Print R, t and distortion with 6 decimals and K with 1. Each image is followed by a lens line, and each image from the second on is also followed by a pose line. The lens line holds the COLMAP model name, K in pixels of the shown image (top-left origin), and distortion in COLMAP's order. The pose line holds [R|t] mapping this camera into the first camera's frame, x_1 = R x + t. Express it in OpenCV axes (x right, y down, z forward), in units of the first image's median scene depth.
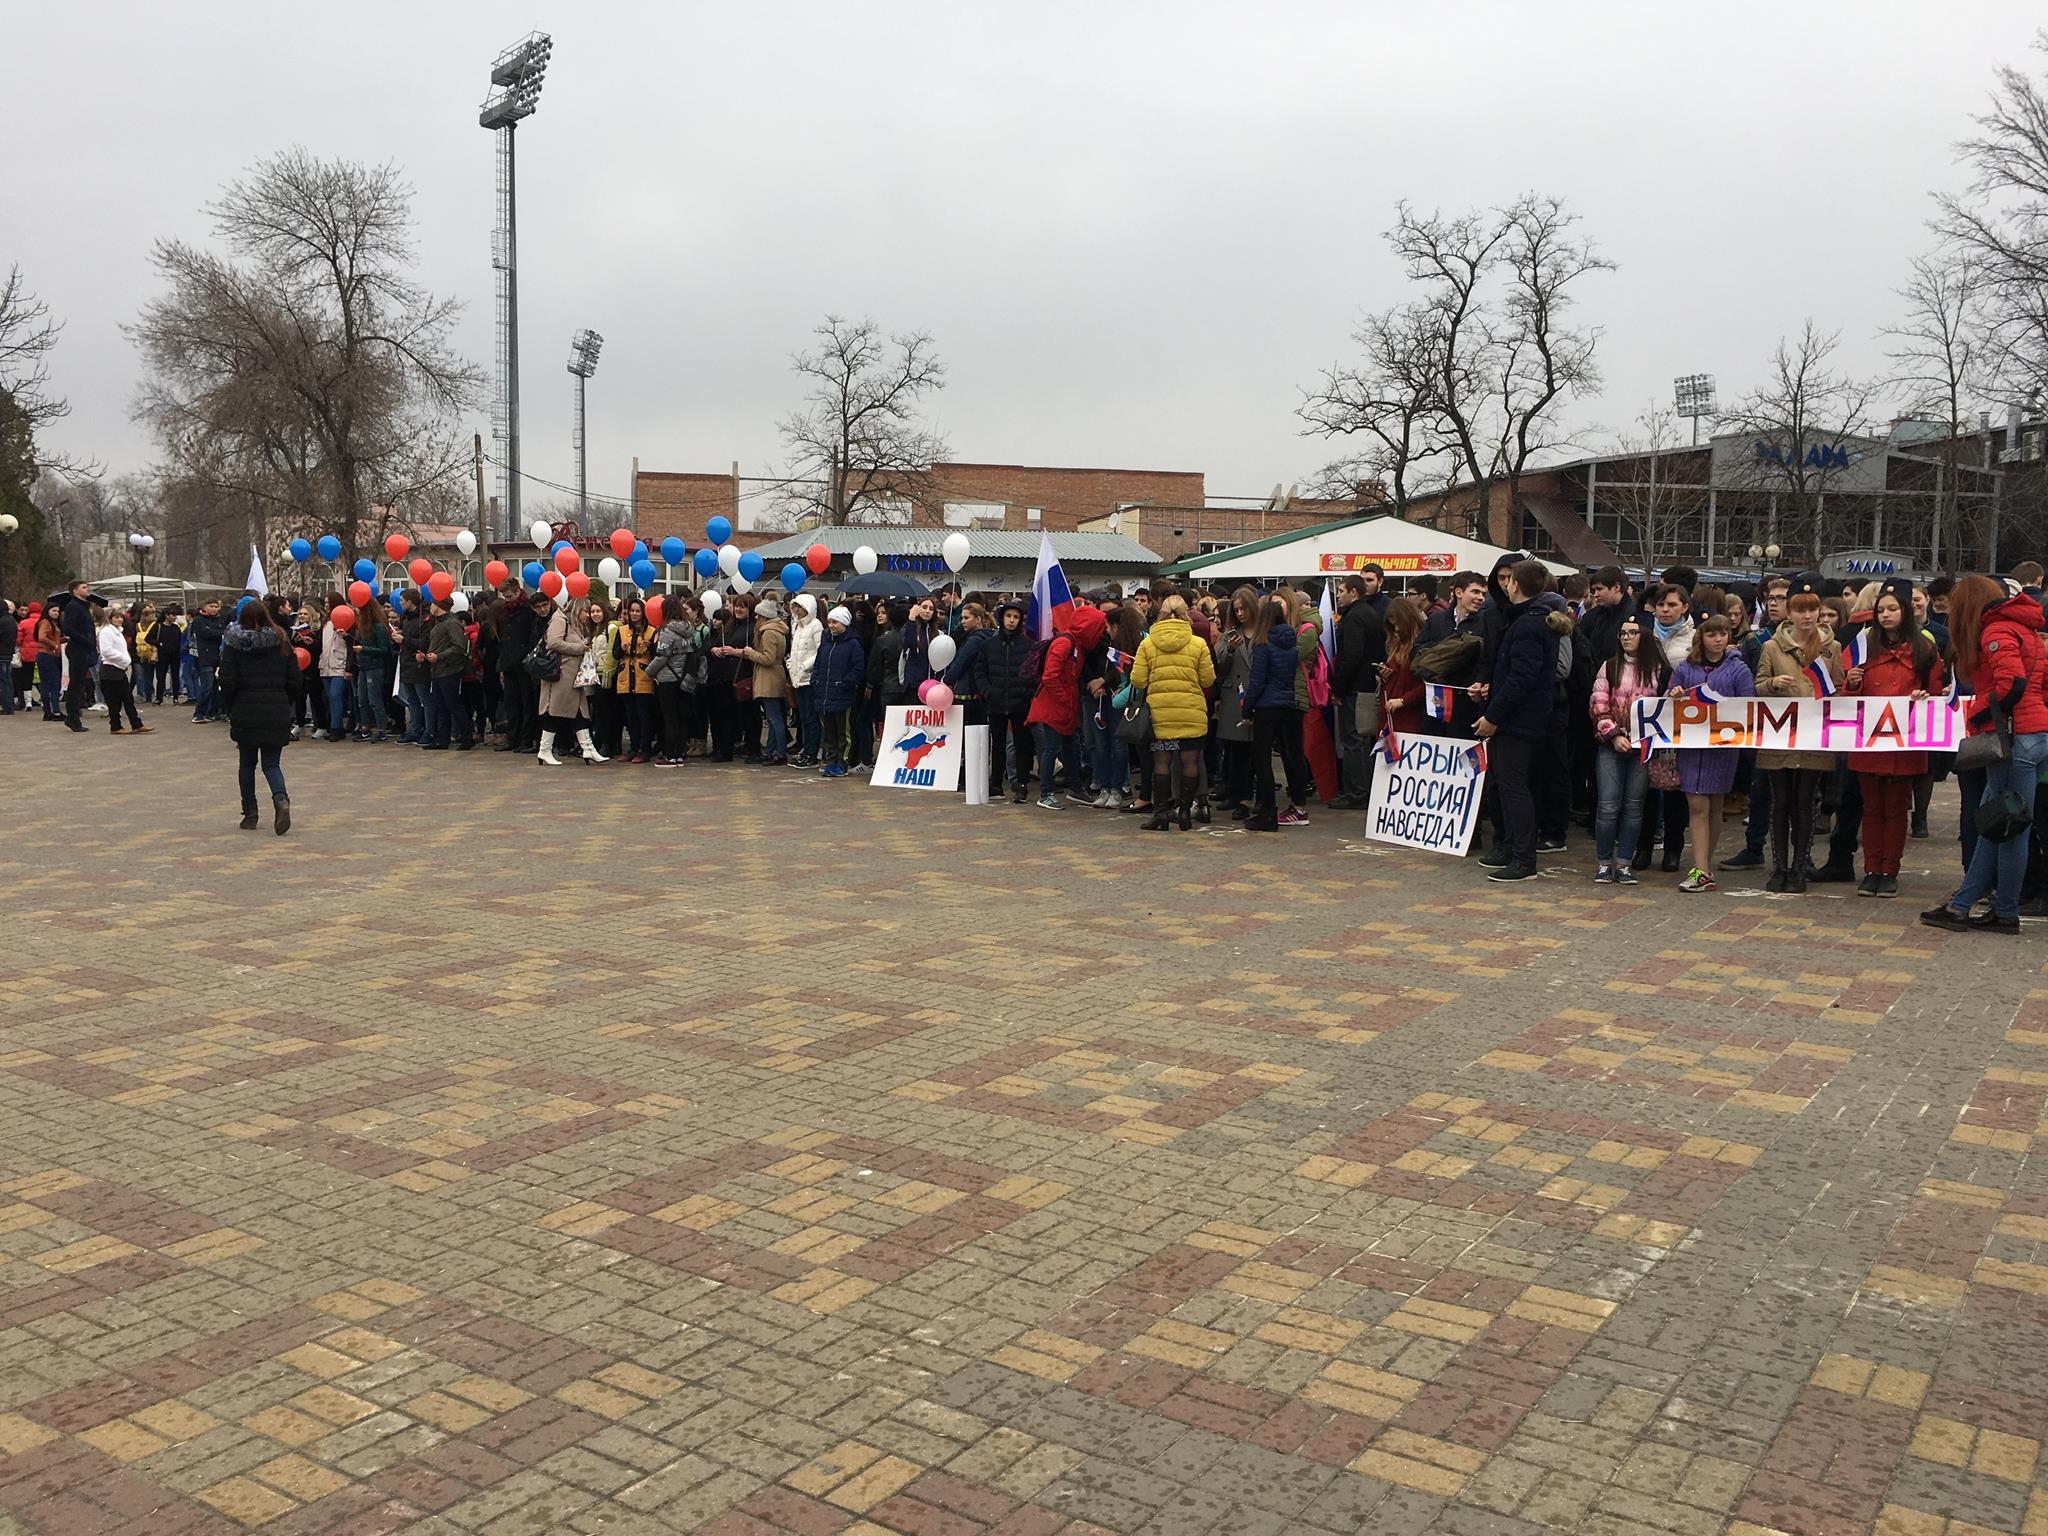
lens RADIAL K [[1874.1, 0, 1054.4], [0, 1874.1, 757.5], [0, 0, 1]] dist [0.093838, -0.135172]
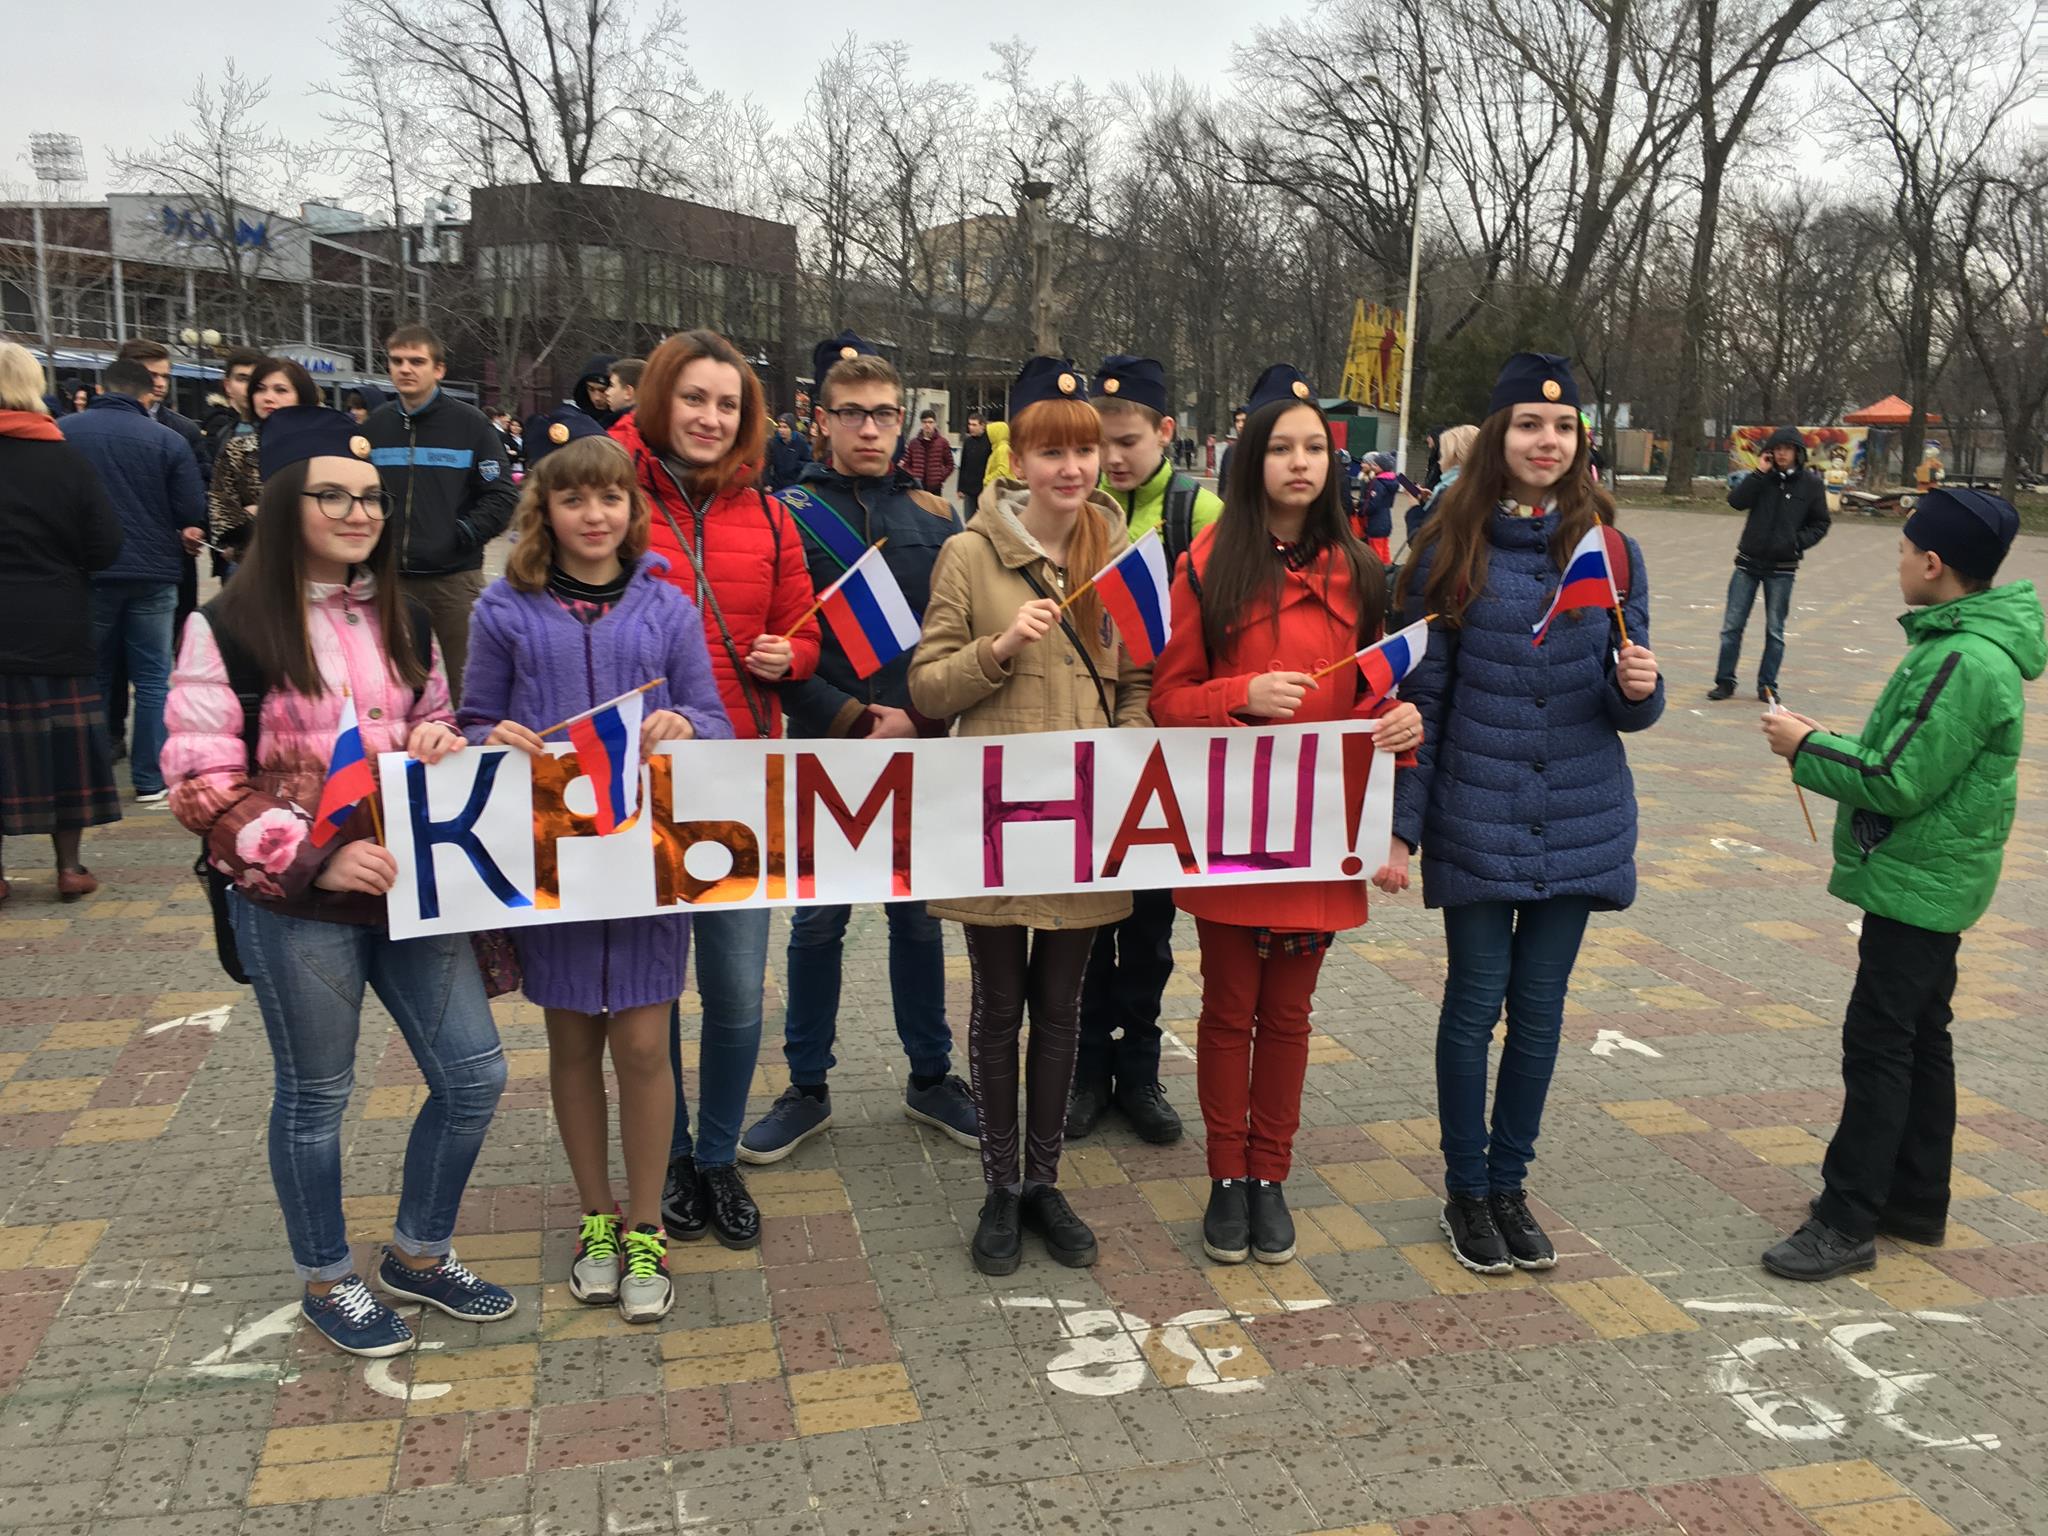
lens RADIAL K [[1874.1, 0, 1054.4], [0, 1874.1, 757.5], [0, 0, 1]] dist [0.093838, -0.135172]
pose [[0.704172, -0.097700, 0.703276, 0.177109], [0.023598, 0.993161, 0.114343, -0.062745], [-0.709638, -0.063921, 0.701661, 0.732988]]
